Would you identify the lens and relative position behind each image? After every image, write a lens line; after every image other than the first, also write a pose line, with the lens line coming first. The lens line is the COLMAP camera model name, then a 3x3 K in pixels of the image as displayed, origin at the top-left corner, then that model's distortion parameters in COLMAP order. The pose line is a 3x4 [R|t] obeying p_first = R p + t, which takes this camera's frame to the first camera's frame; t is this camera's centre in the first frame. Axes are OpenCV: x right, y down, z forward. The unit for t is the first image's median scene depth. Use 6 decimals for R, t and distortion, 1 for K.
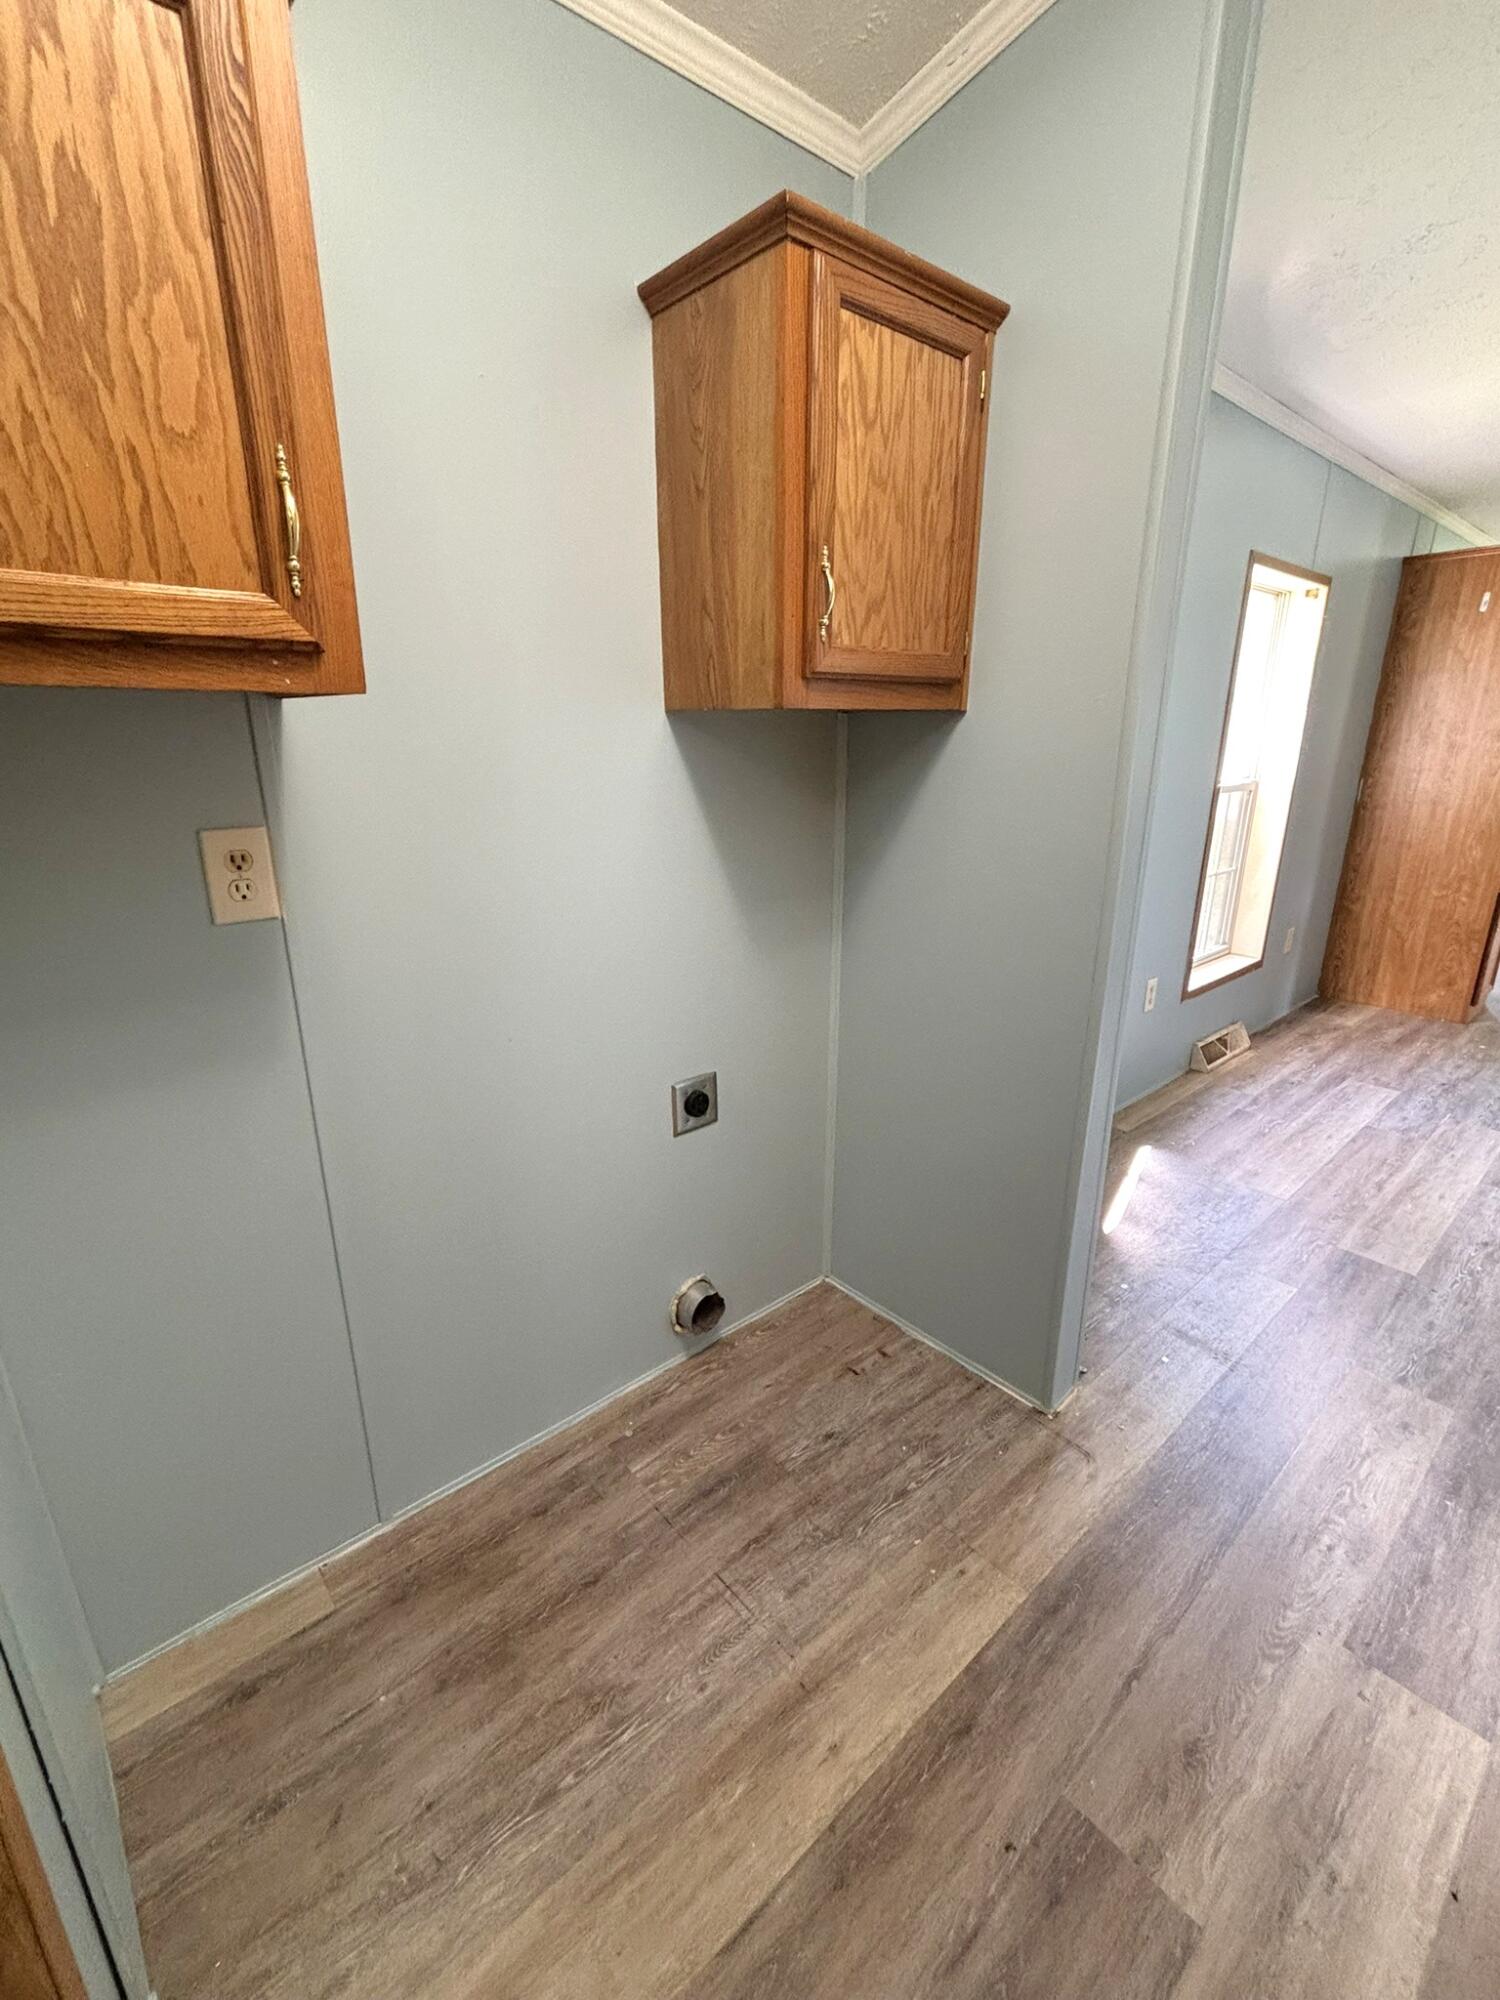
lens RADIAL K [[865.1, 0, 758.2], [0, 865.1, 998.4], [0, 0, 1]] dist [-0.011060, 0.006168]
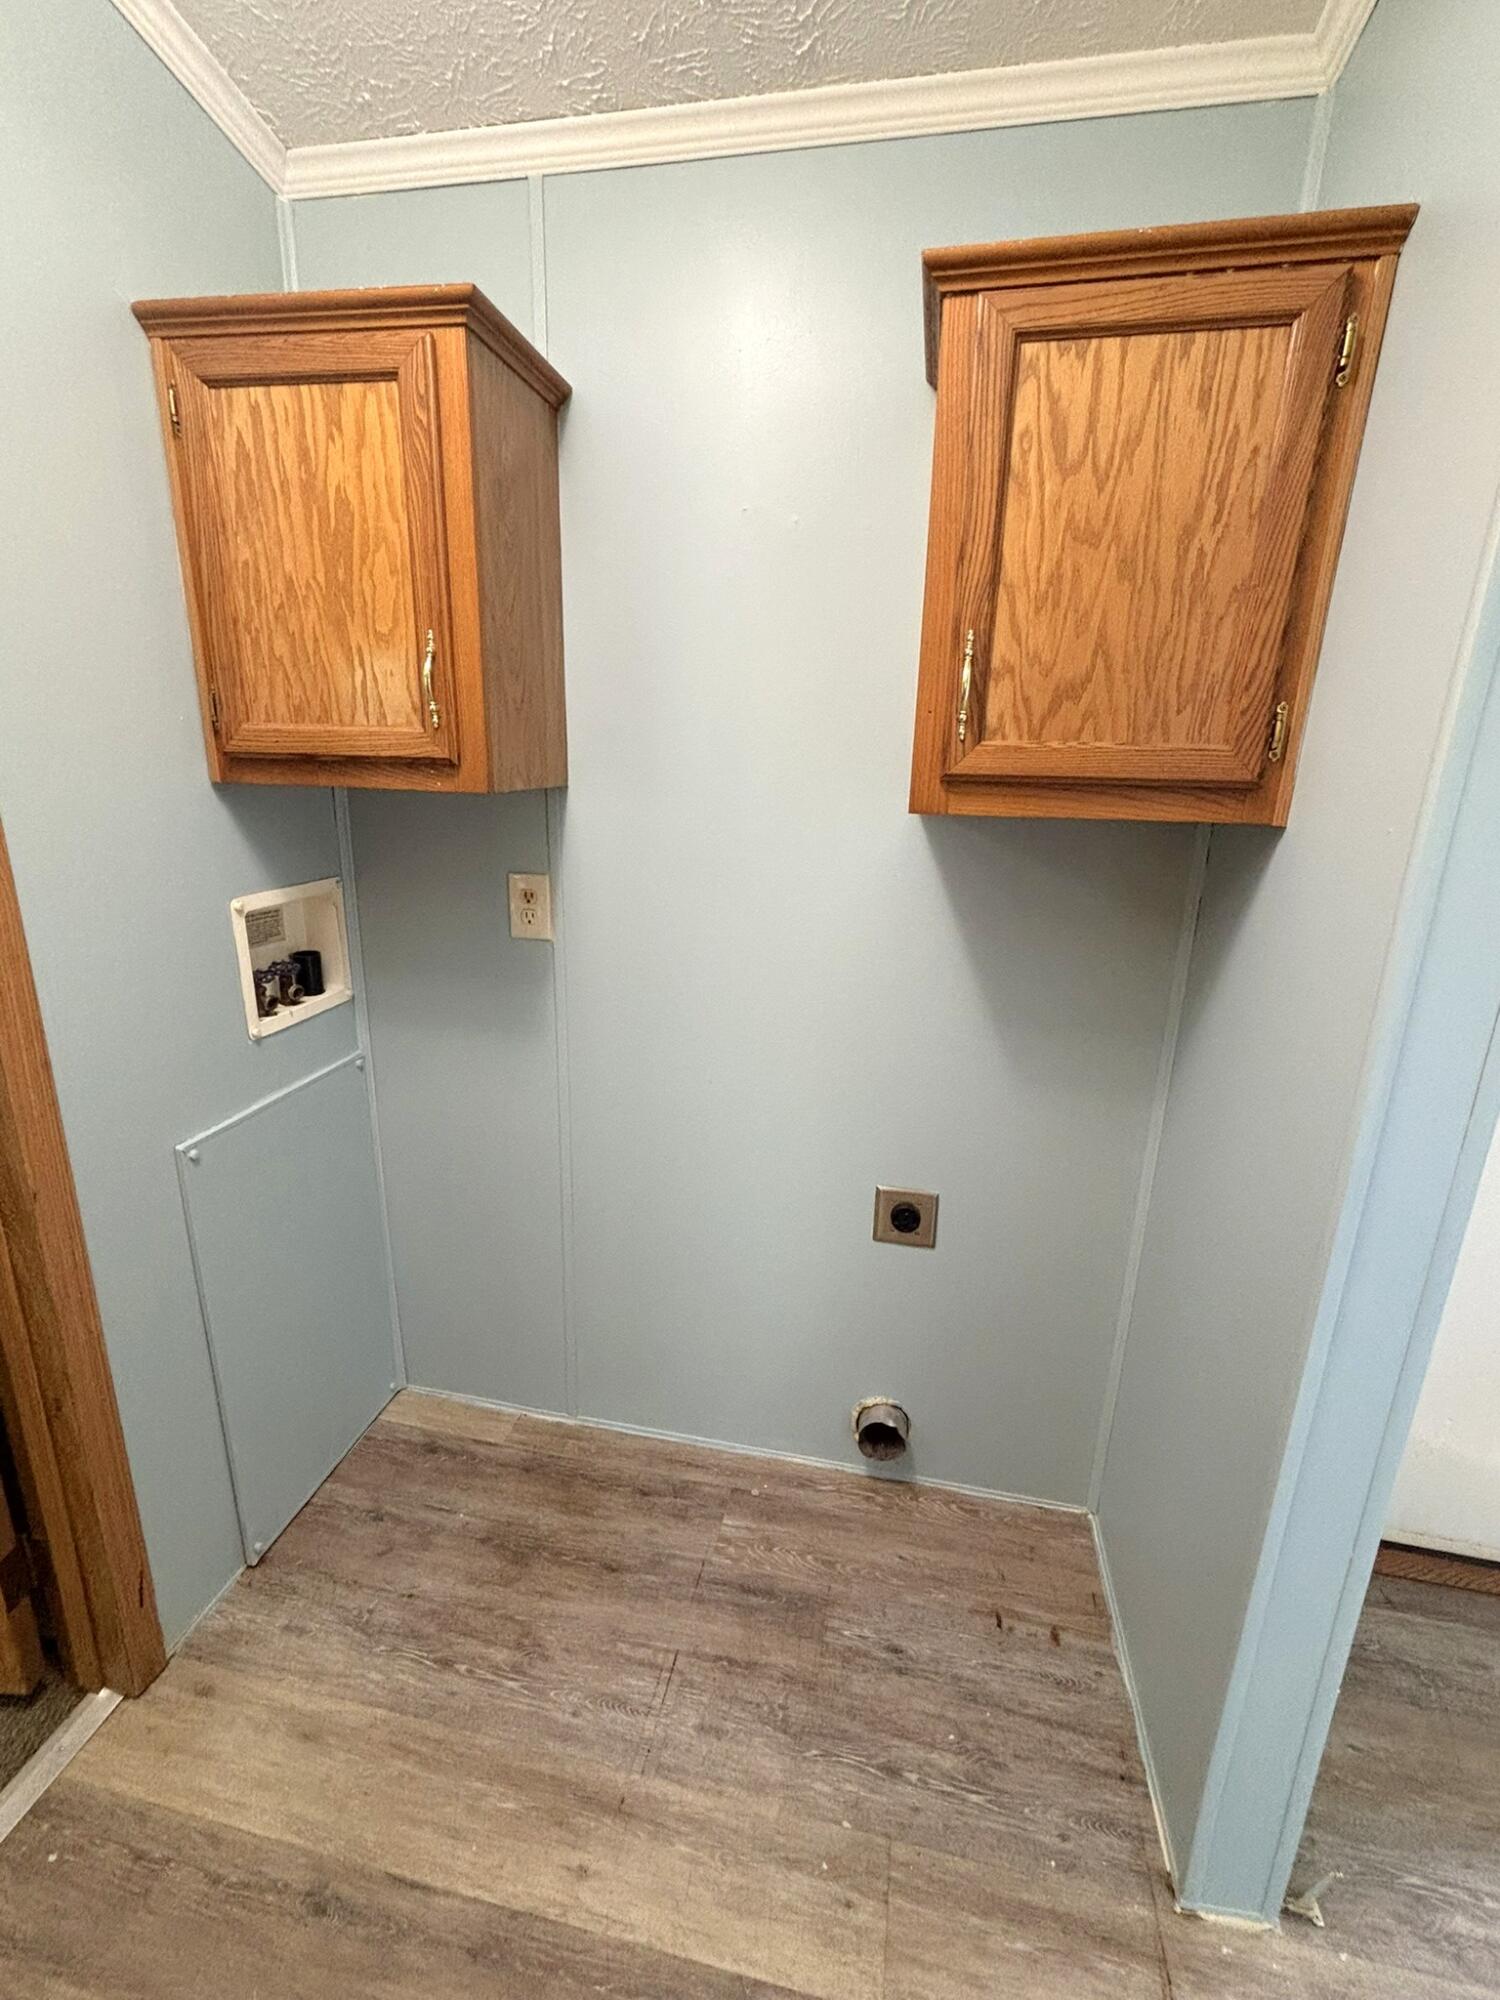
lens RADIAL K [[865.1, 0, 761.3], [0, 865.1, 1005.1], [0, 0, 1]] dist [-0.011060, 0.006168]
pose [[0.608148, 0.233978, -0.758558, 0.638872], [-0.263978, 0.960800, 0.084725, -0.178850], [0.748647, 0.148717, 0.646074, 0.336817]]
